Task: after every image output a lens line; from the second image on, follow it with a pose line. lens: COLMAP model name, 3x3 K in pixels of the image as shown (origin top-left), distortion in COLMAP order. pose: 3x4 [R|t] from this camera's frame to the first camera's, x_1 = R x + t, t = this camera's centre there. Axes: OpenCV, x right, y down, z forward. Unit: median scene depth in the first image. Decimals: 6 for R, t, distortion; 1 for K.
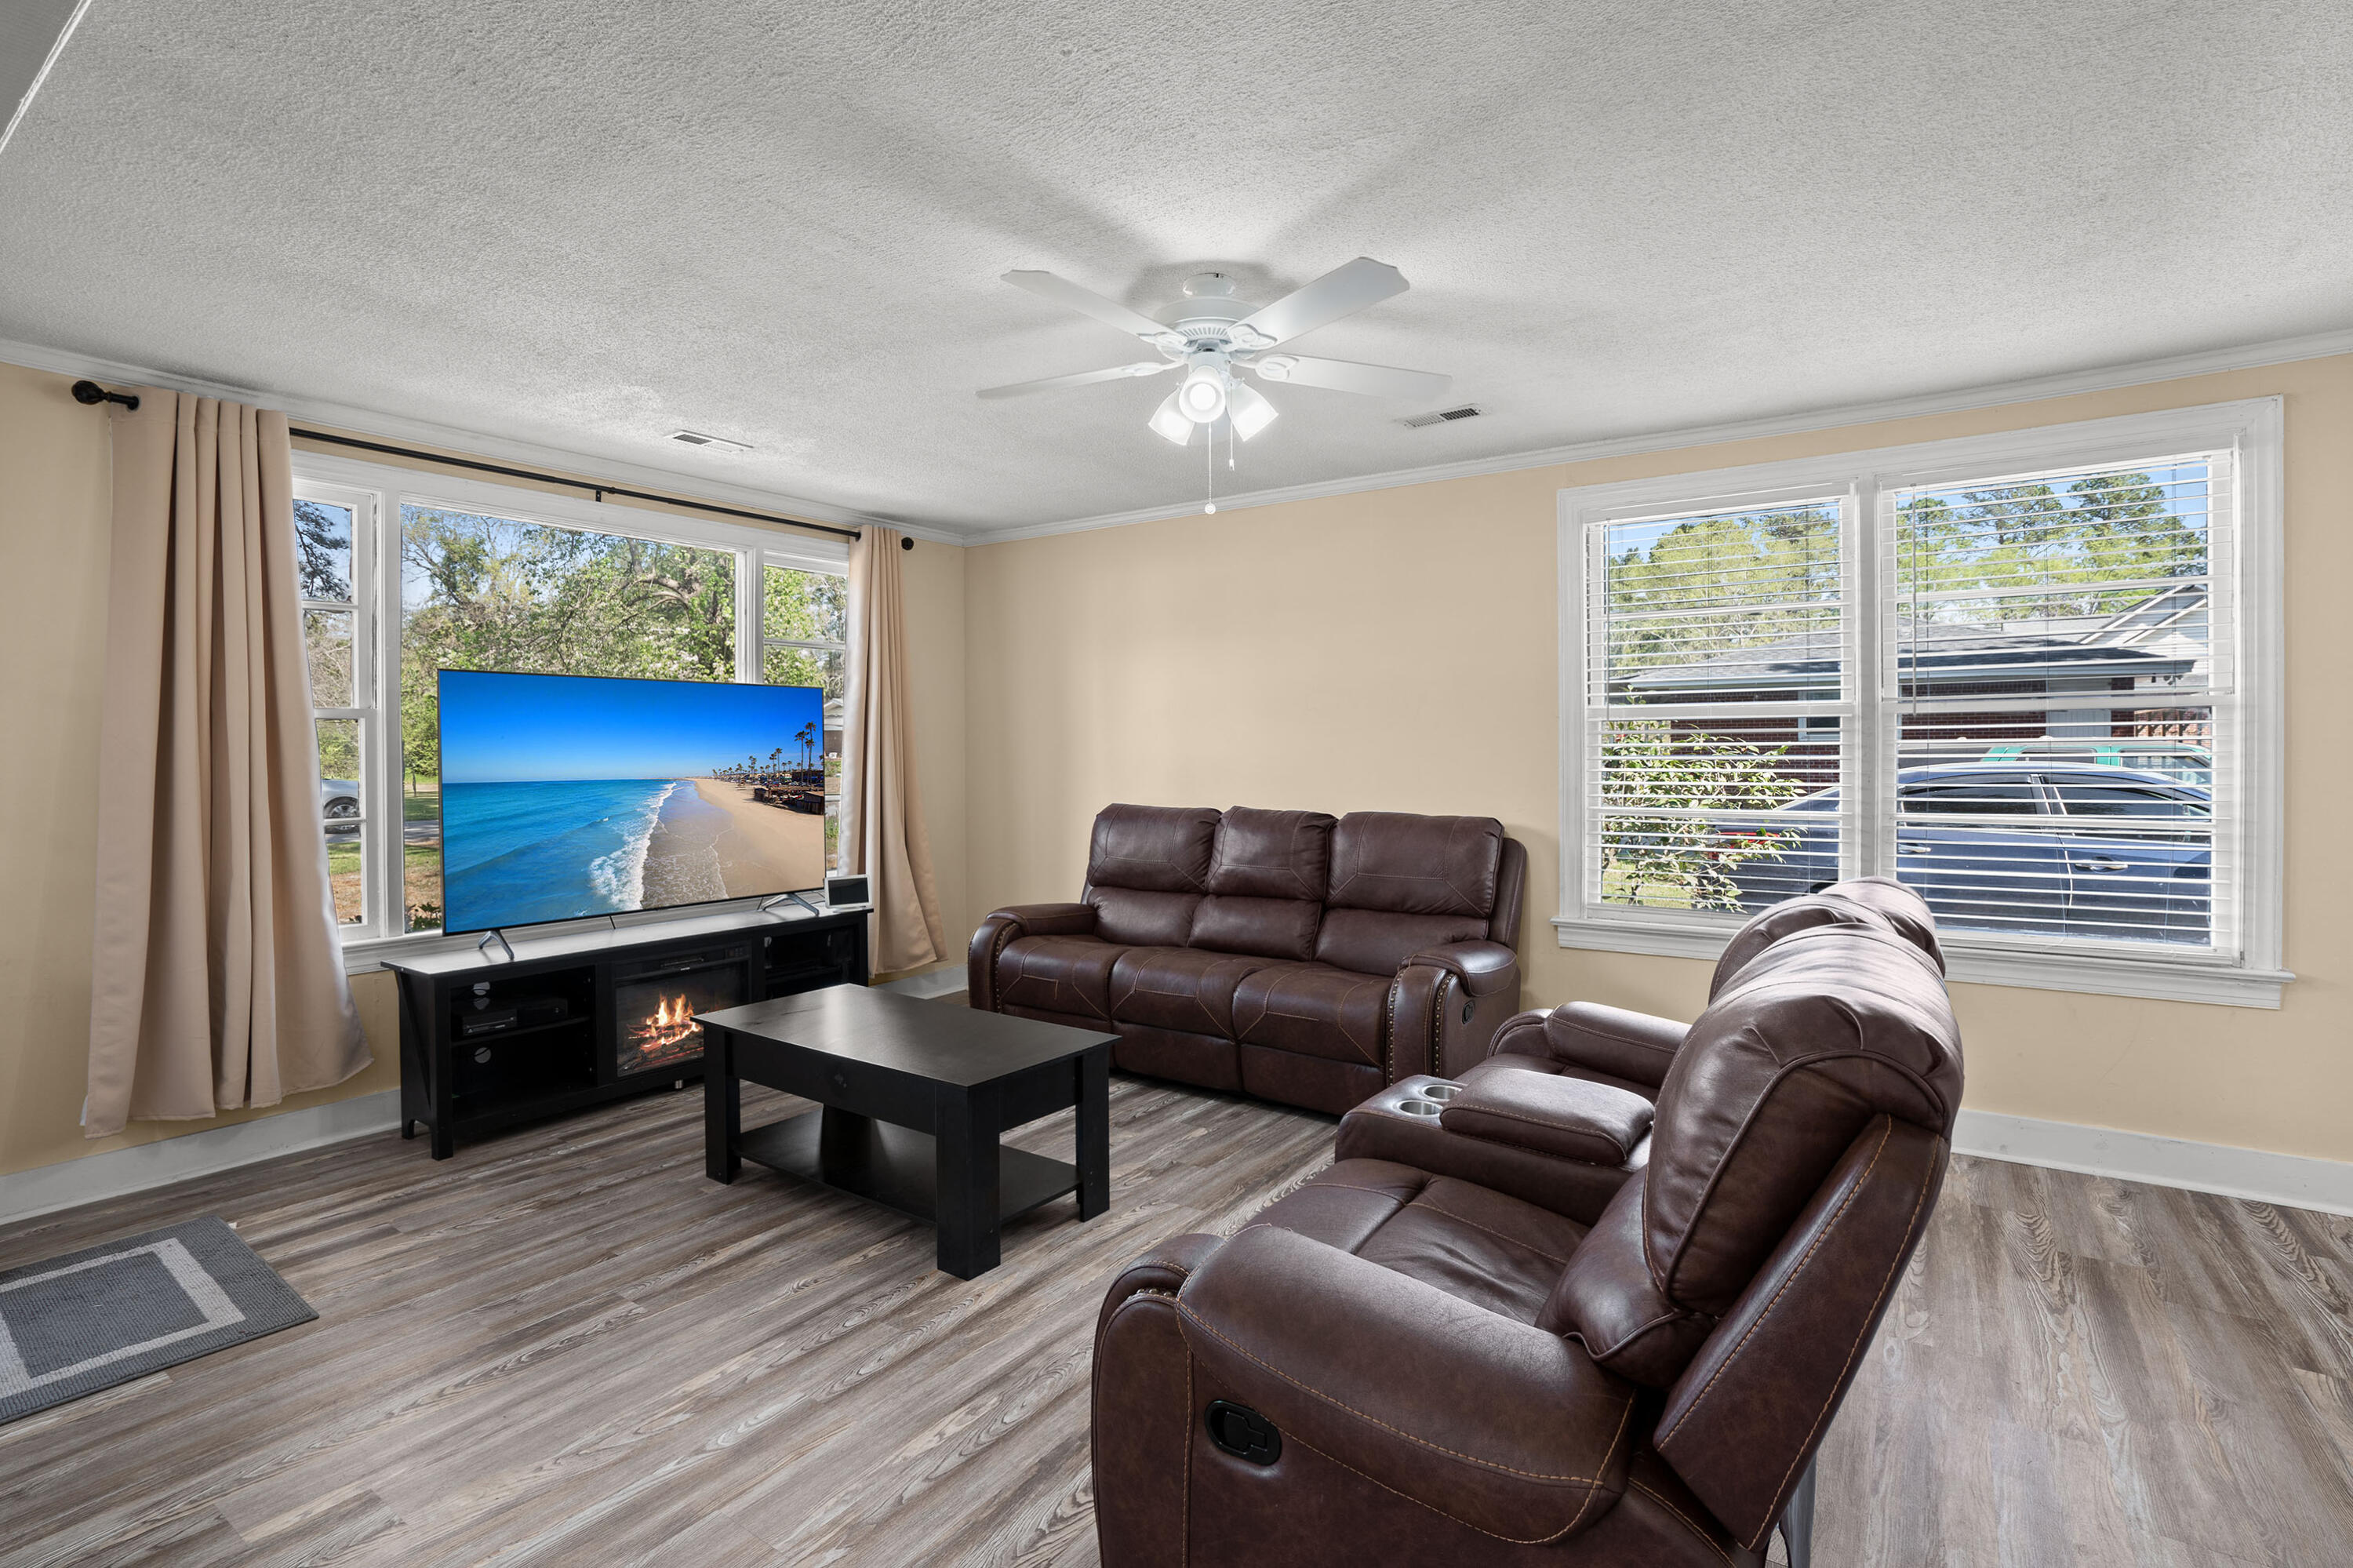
lens RADIAL K [[1101.1, 0, 1148.7], [0, 1101.1, 740.2], [0, 0, 1]] dist [-0.002308, 0.000066]
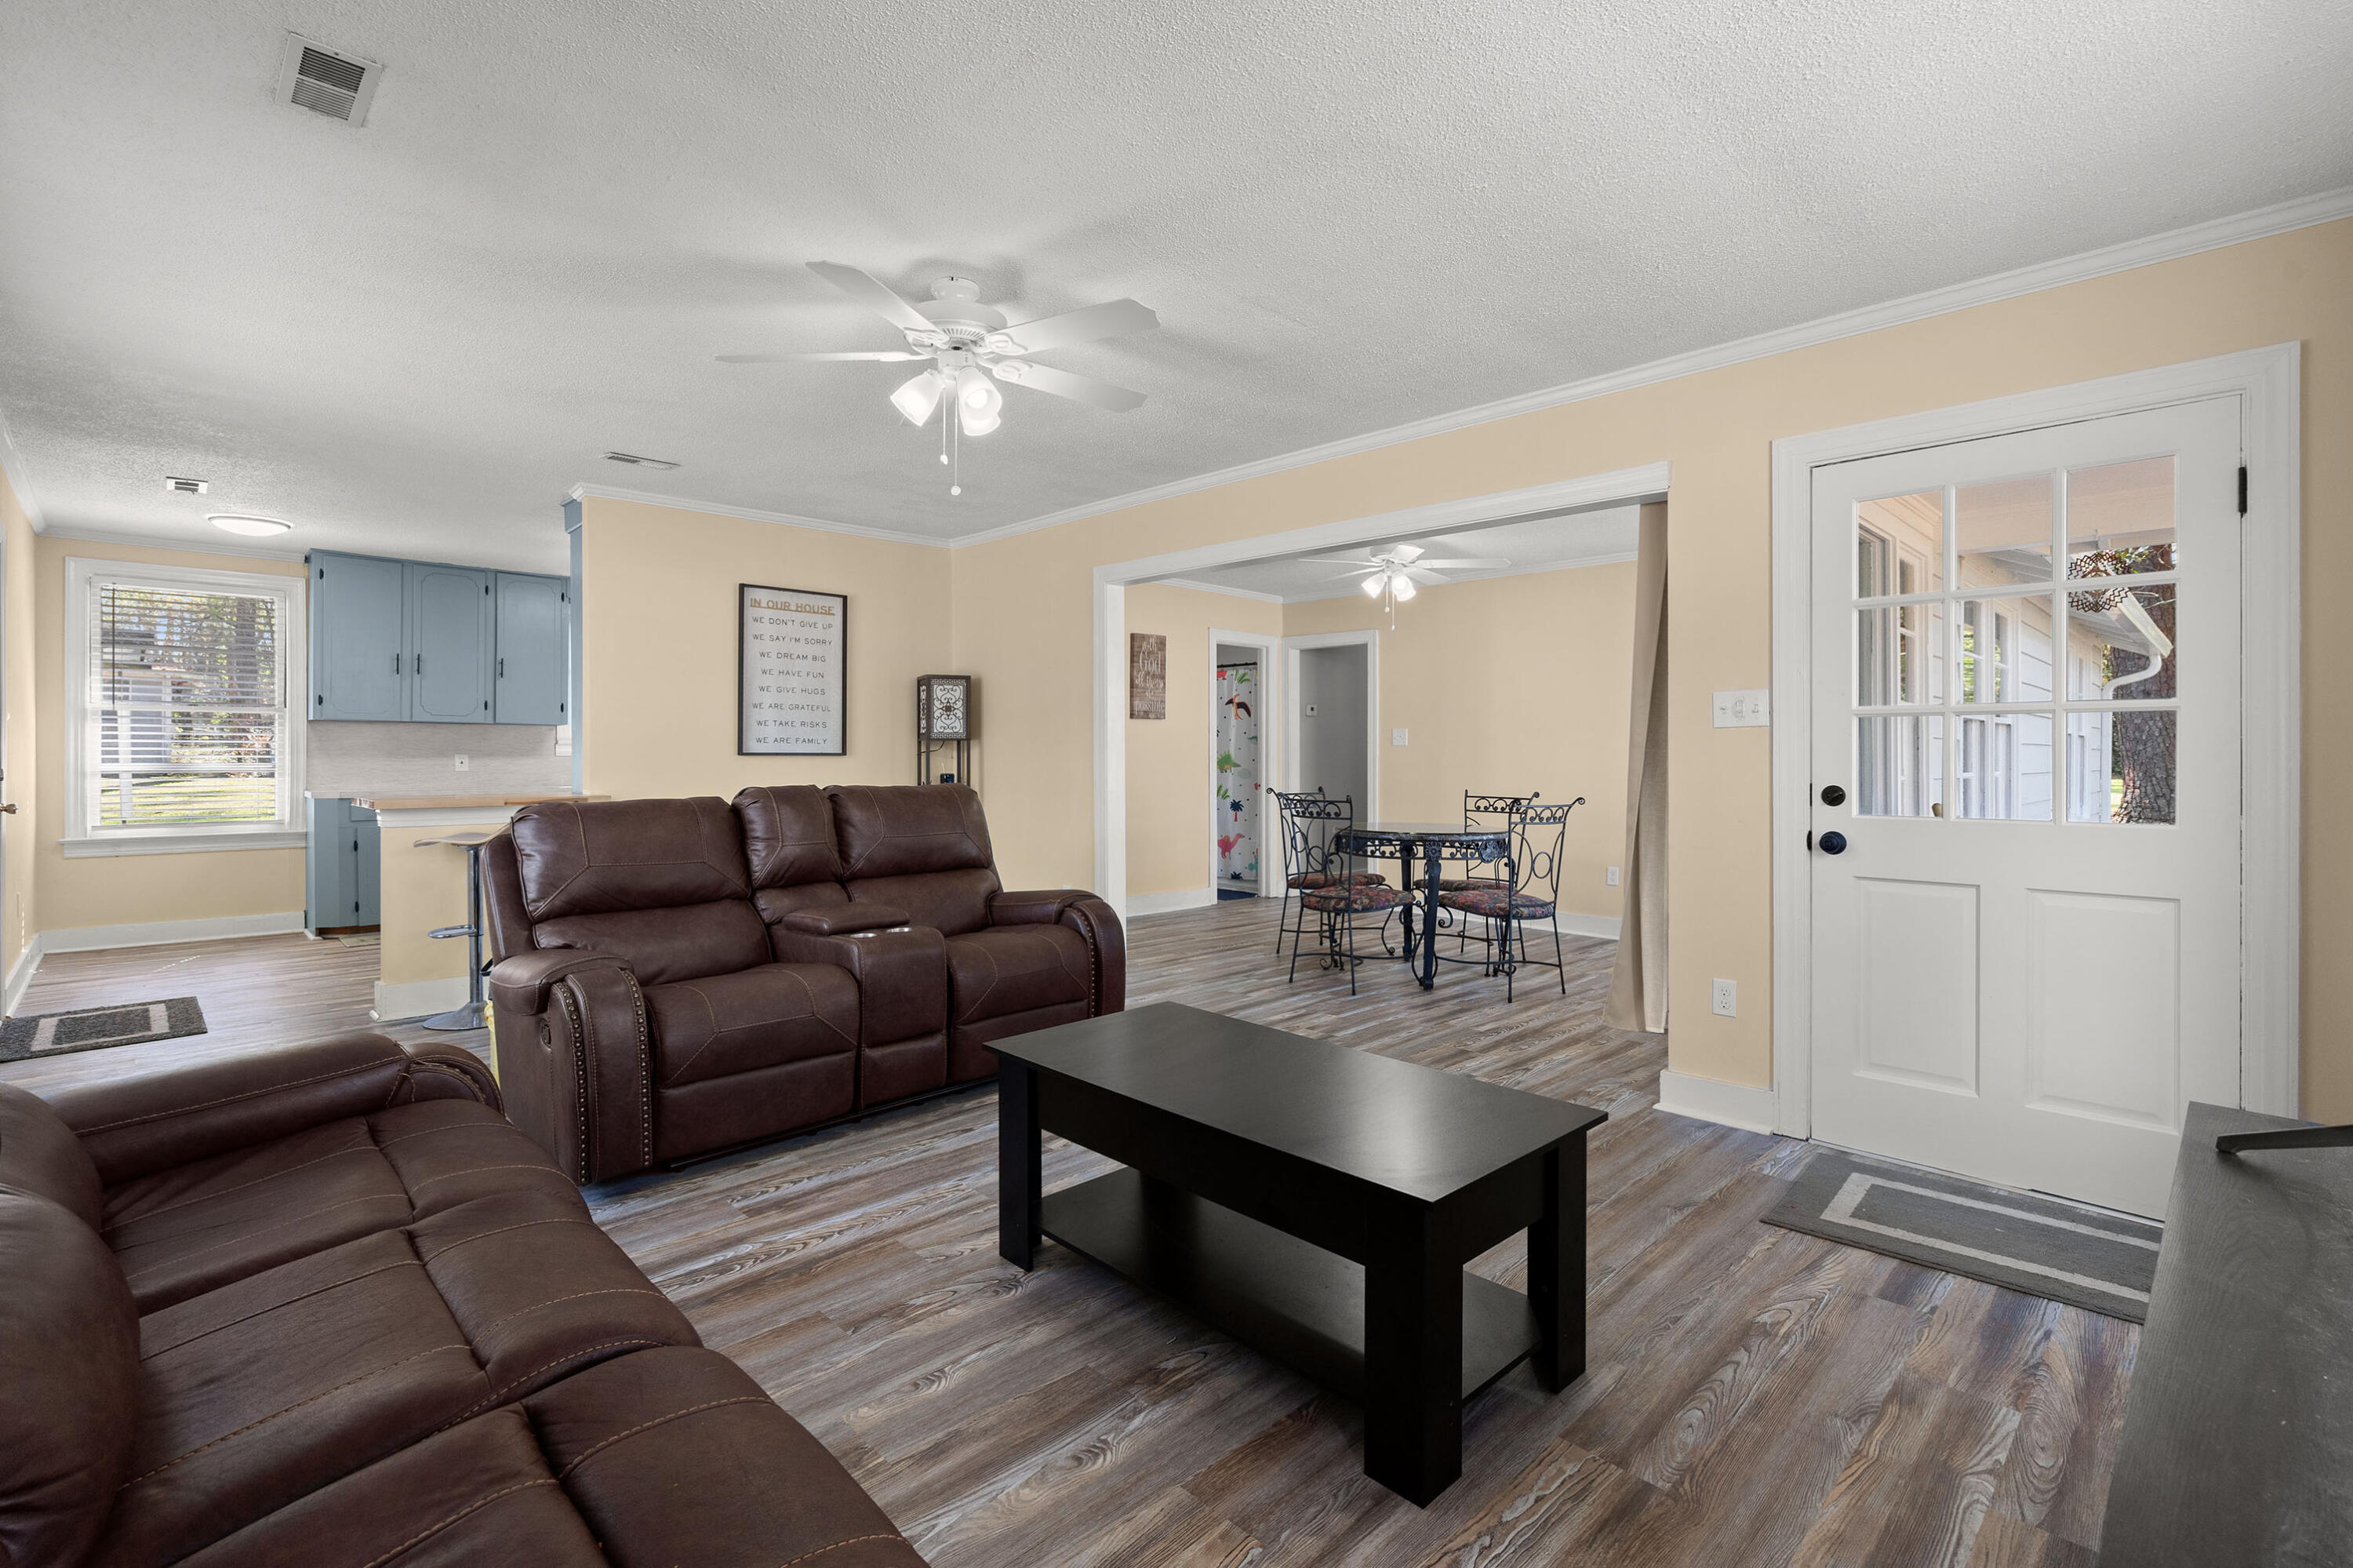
lens RADIAL K [[1070.3, 0, 1164.9], [0, 1070.3, 754.9], [0, 0, 1]] dist [-0.001971, -0.000053]
pose [[-0.984185, 0.004371, 0.177090, -0.227949], [0.002919, 0.999960, -0.008457, 0.045130], [-0.177120, -0.007807, -0.984158, 1.341940]]
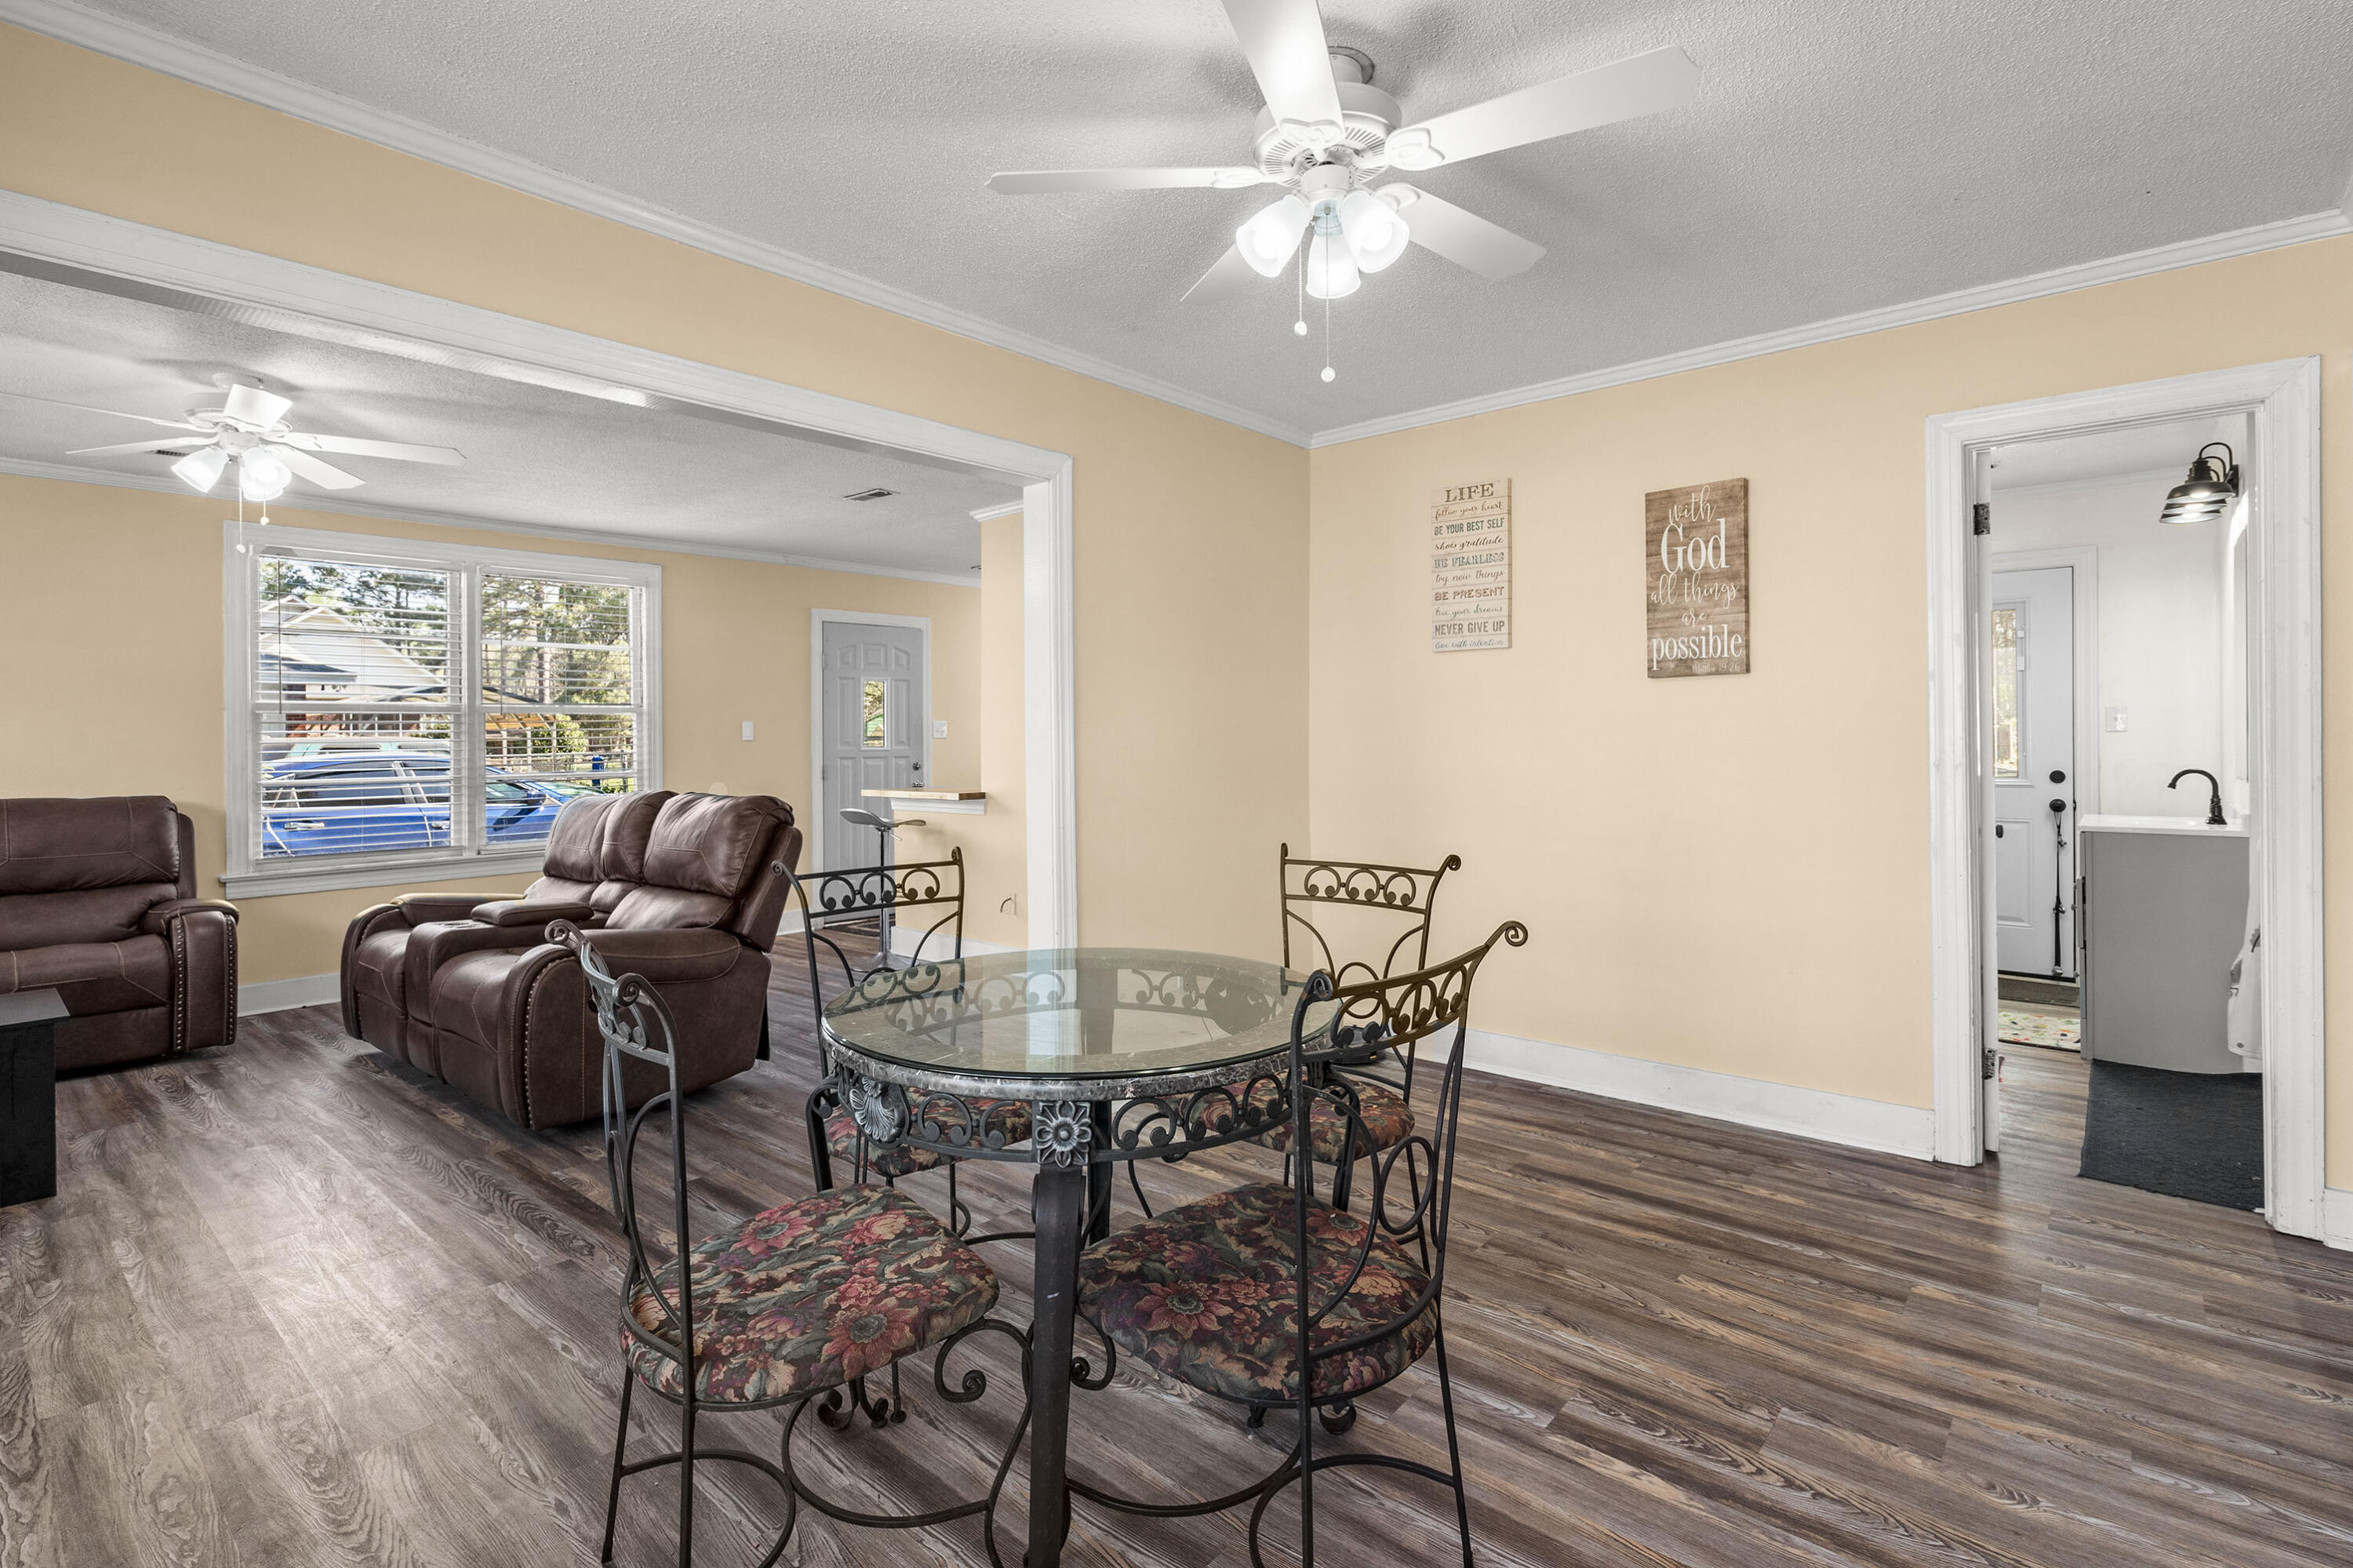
lens RADIAL K [[1105.1, 0, 1184.3], [0, 1105.1, 748.2], [0, 0, 1]] dist [-0.003569, -0.000732]
pose [[0.083751, -0.002281, 0.996484, -0.777410], [-0.003228, 0.999992, 0.002560, 0.015450], [-0.996481, -0.003431, 0.083743, -0.162386]]
